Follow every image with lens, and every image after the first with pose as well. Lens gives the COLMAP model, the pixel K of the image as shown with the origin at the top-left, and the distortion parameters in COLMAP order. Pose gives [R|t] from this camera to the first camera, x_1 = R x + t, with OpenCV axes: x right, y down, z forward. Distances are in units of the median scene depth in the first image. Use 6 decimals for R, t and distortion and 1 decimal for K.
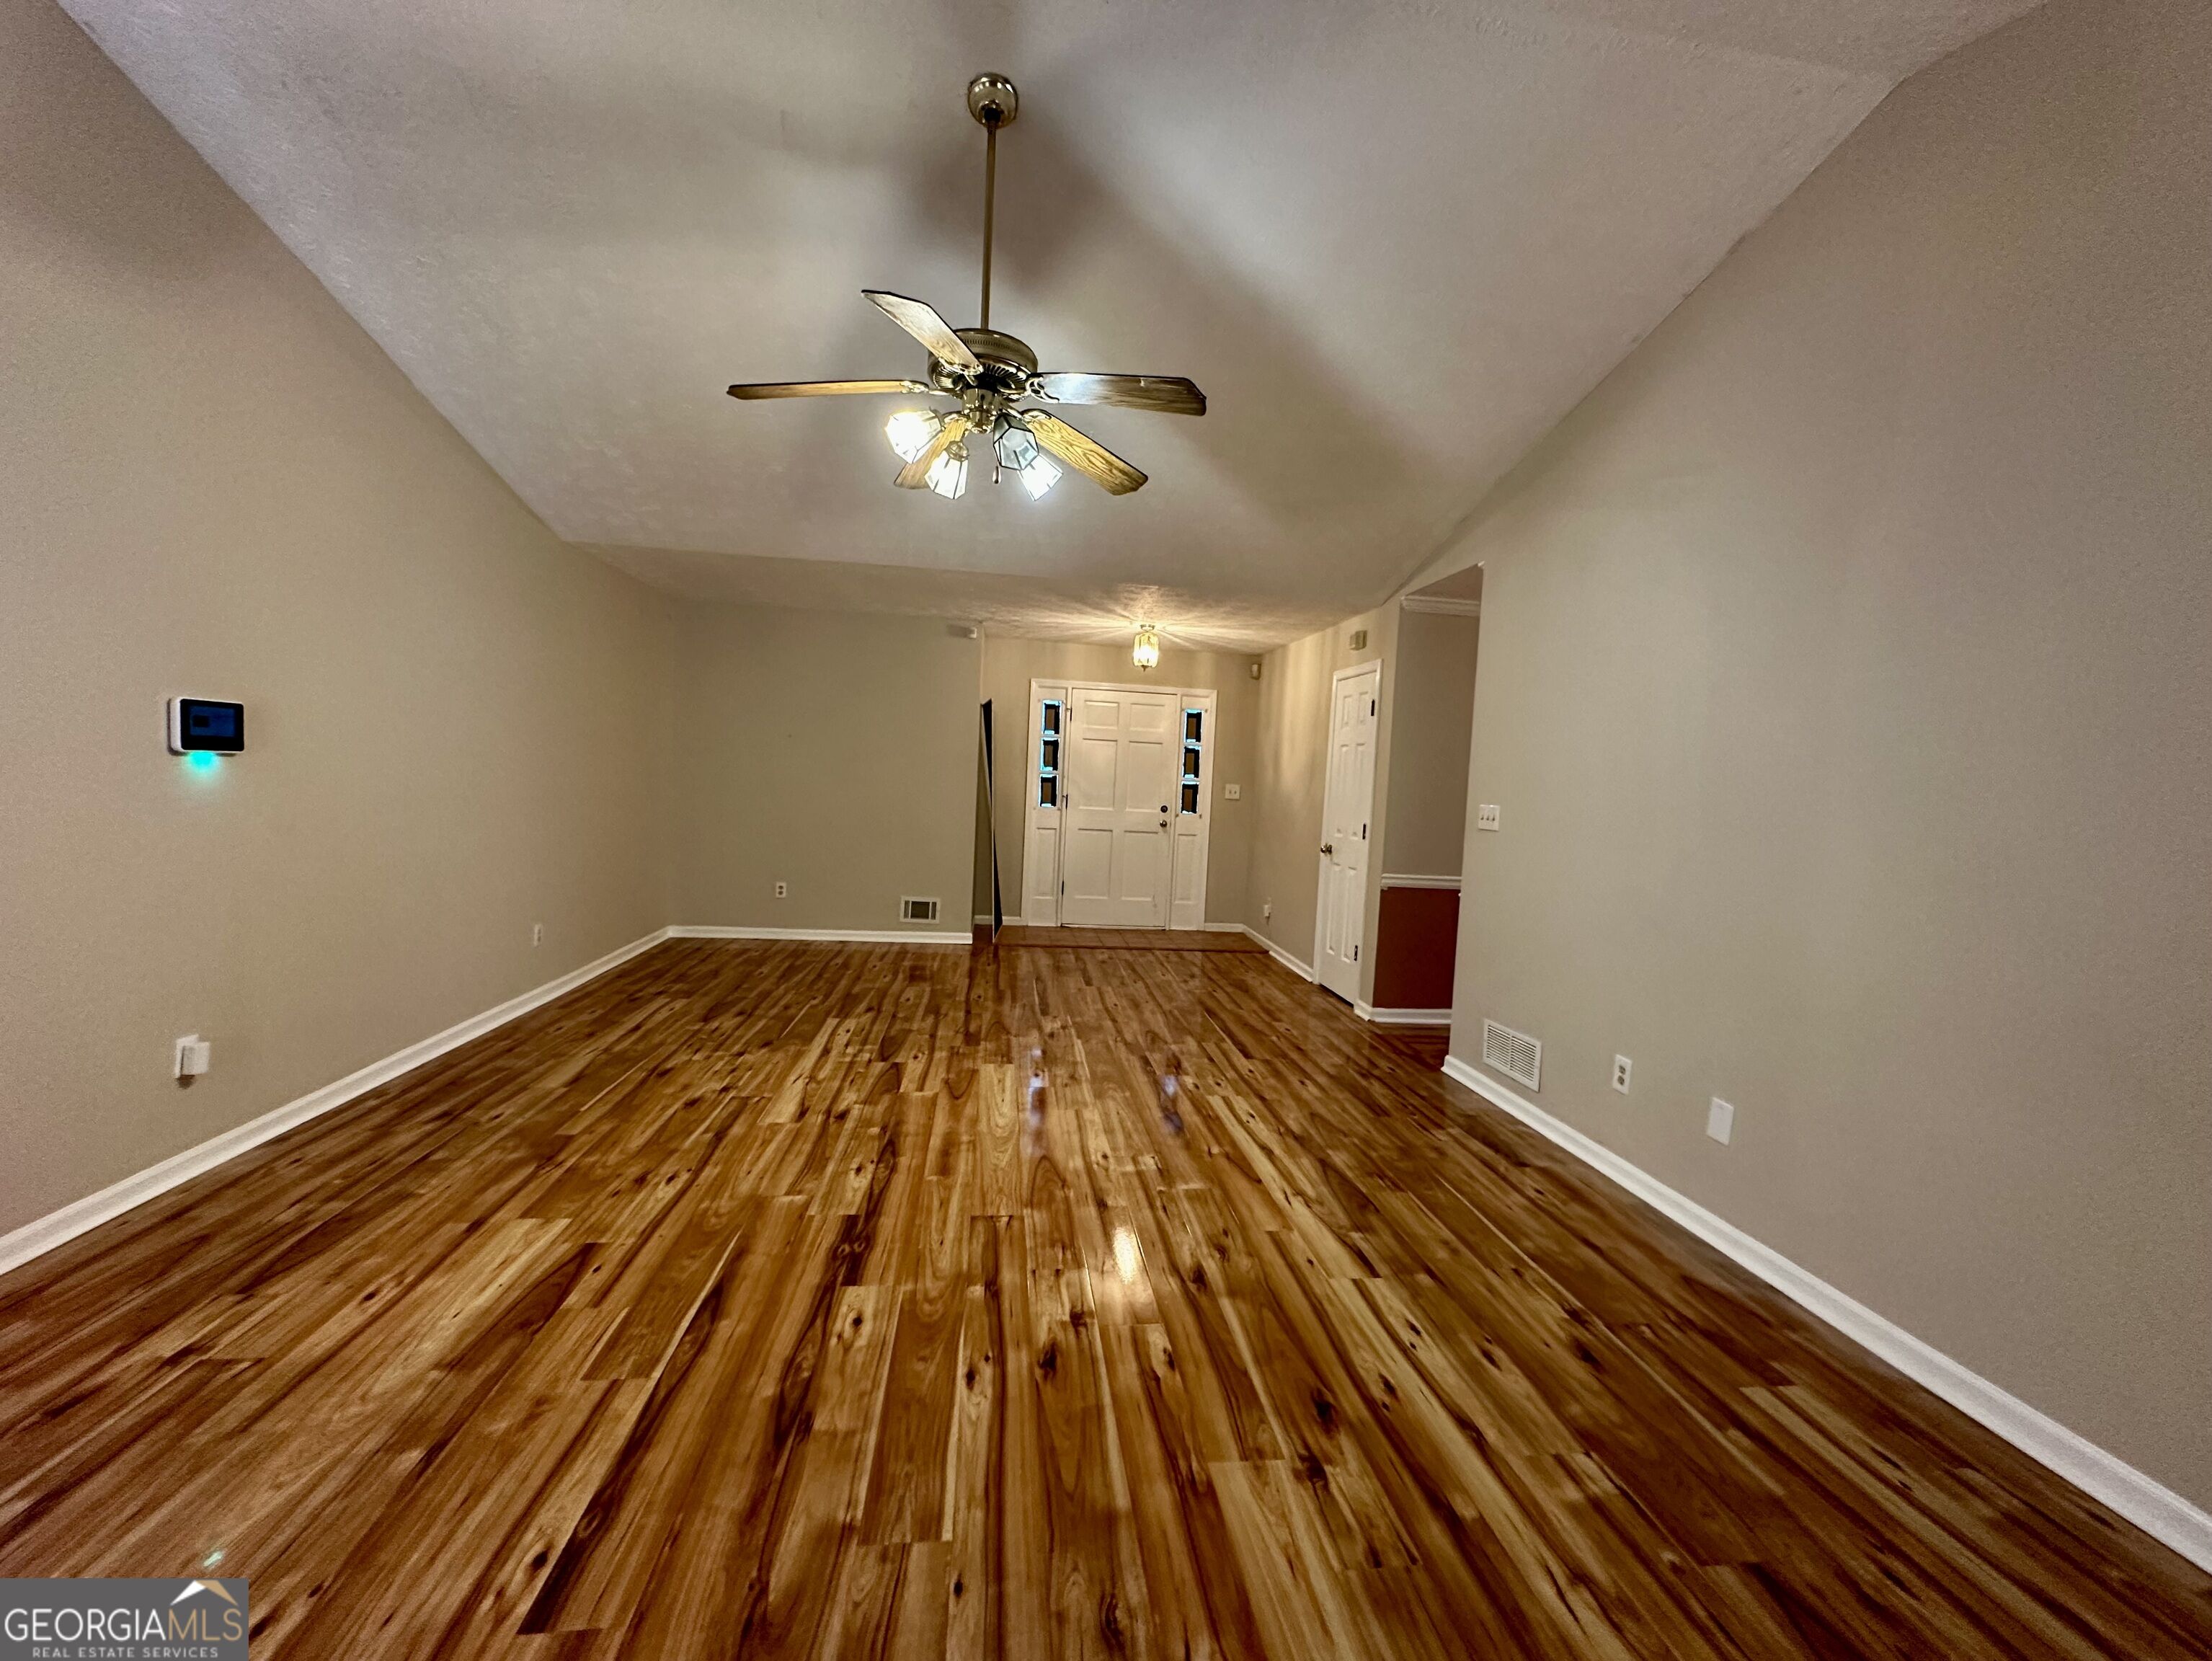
lens RADIAL K [[876.8, 0, 1108.9], [0, 876.8, 834.6], [0, 0, 1]] dist [-0.001819, -0.000256]
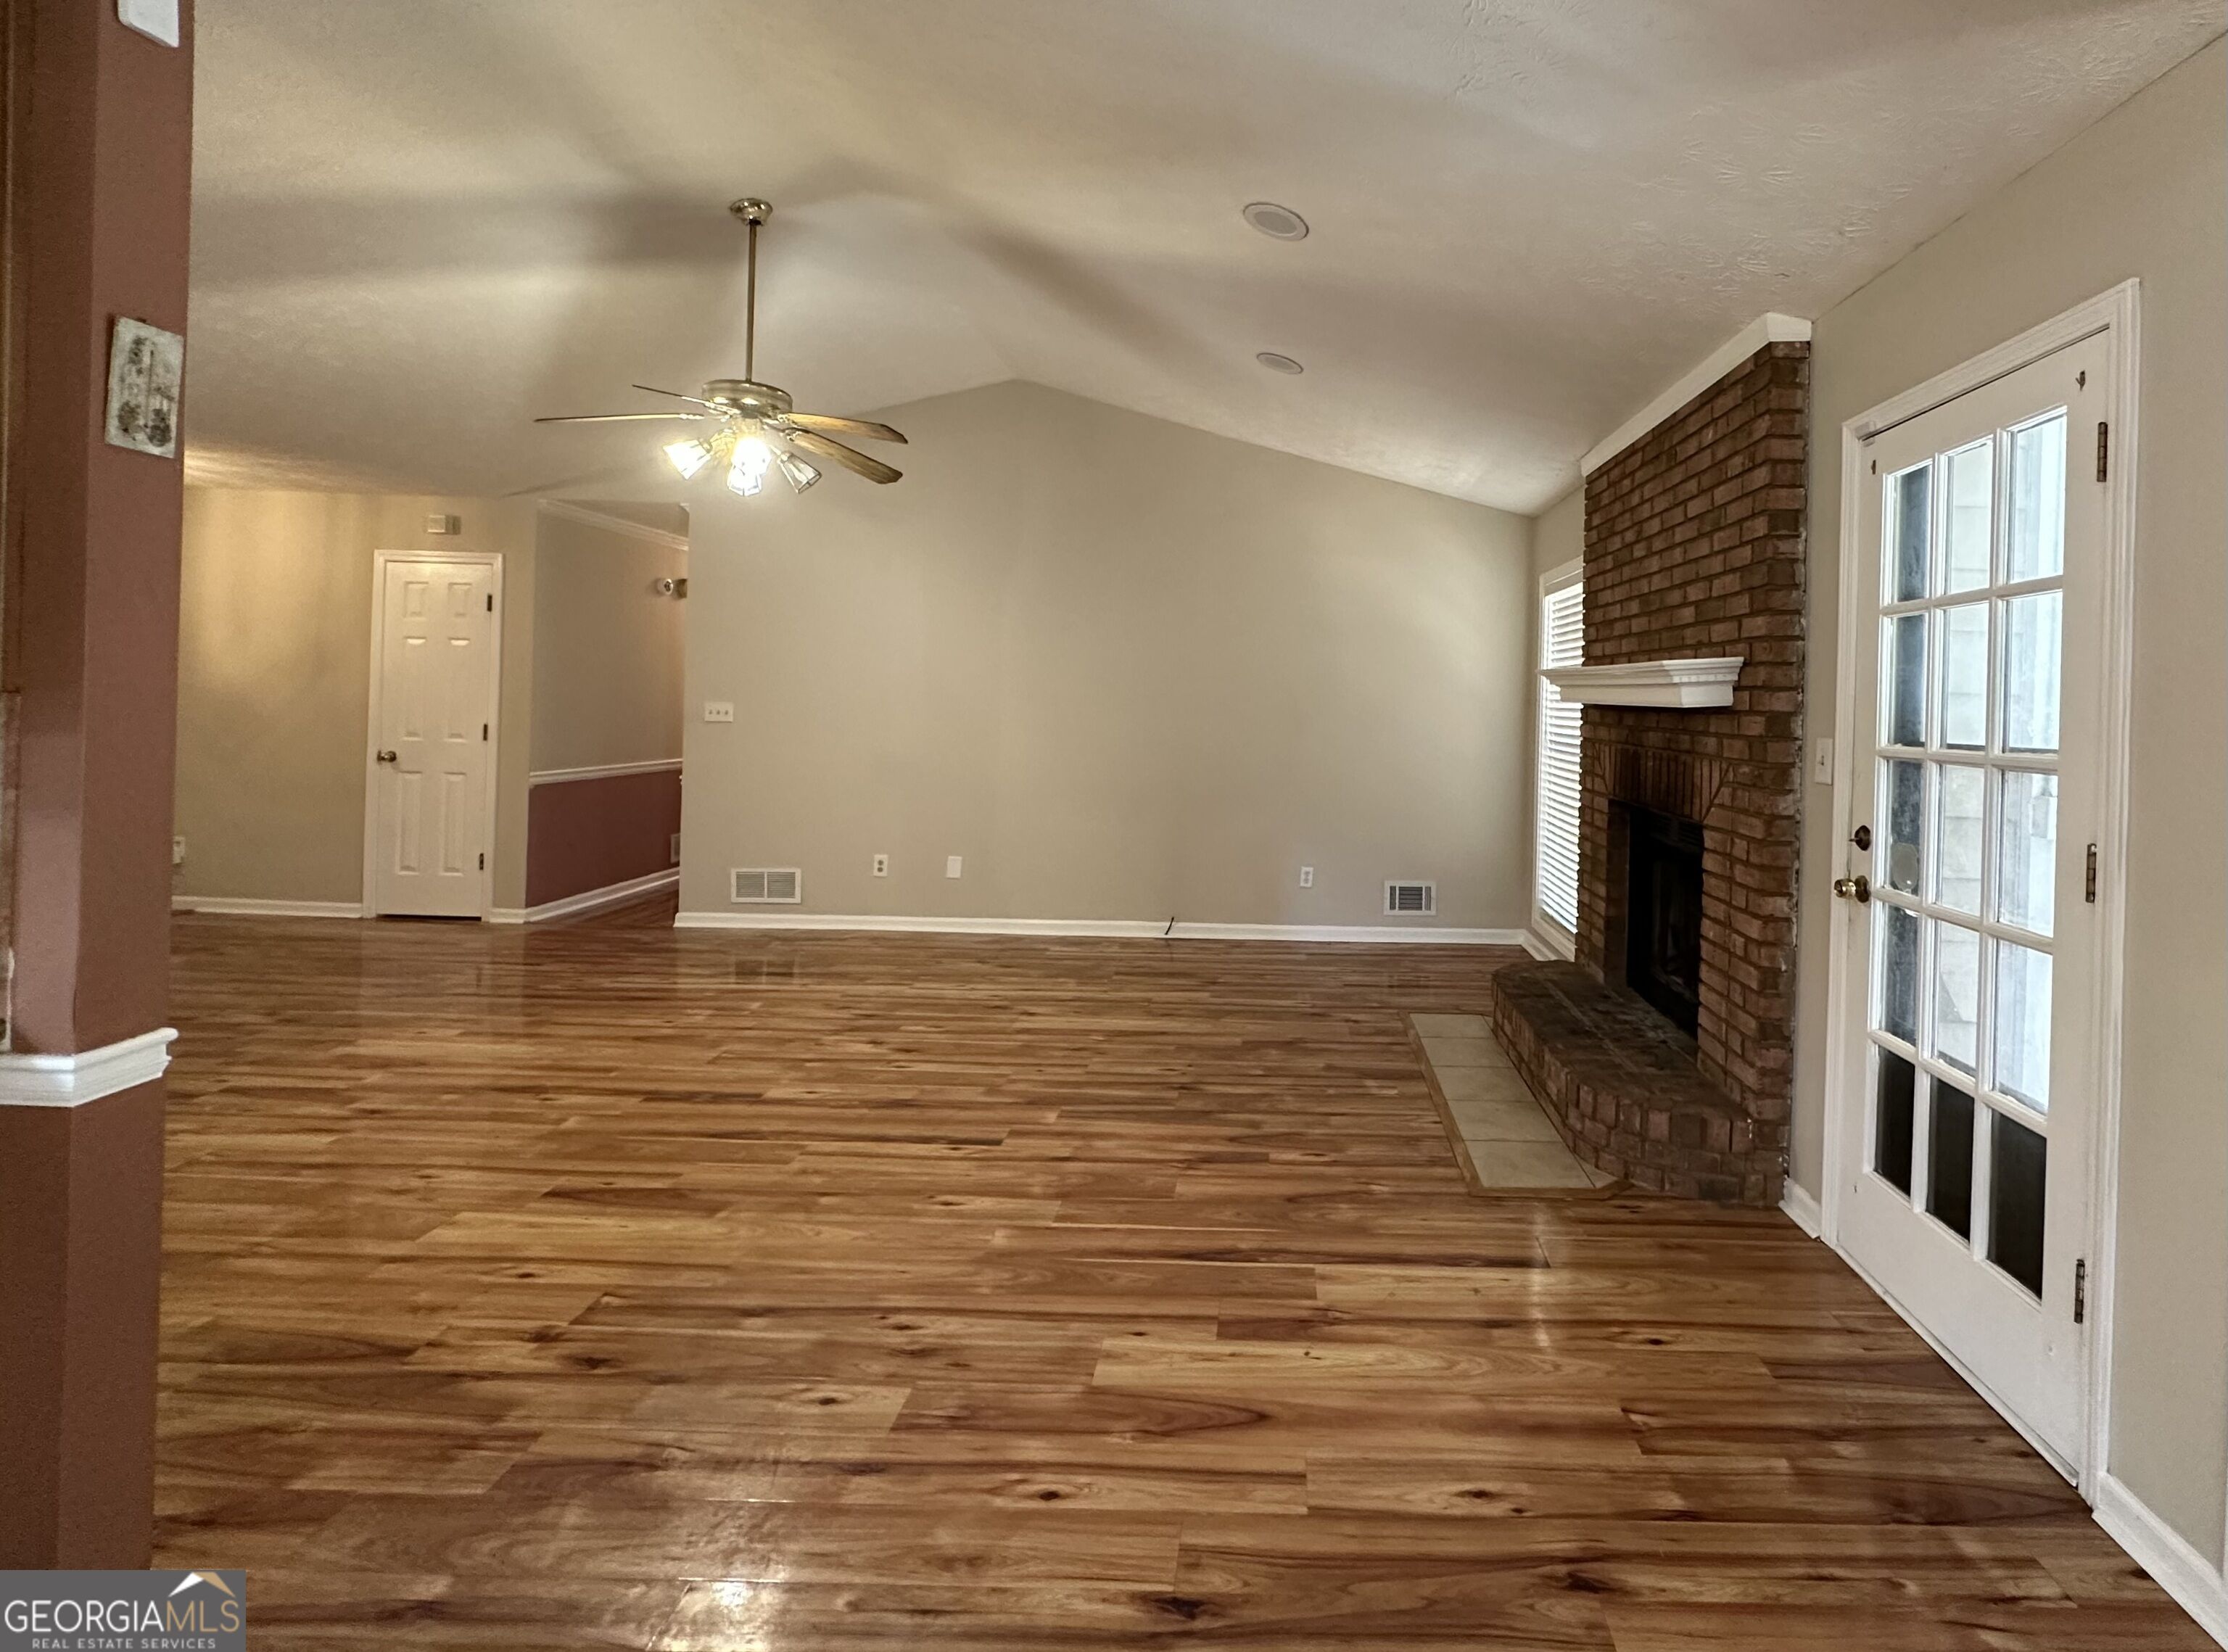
lens RADIAL K [[1061.5, 0, 1284.5], [0, 1061.5, 700.8], [0, 0, 1]] dist [-0.012530, -0.000241]
pose [[0.118714, -0.043928, 0.991956, -1.230021], [0.042456, 0.998332, 0.039129, -0.075330], [-0.992020, 0.037469, 0.120381, 0.004758]]
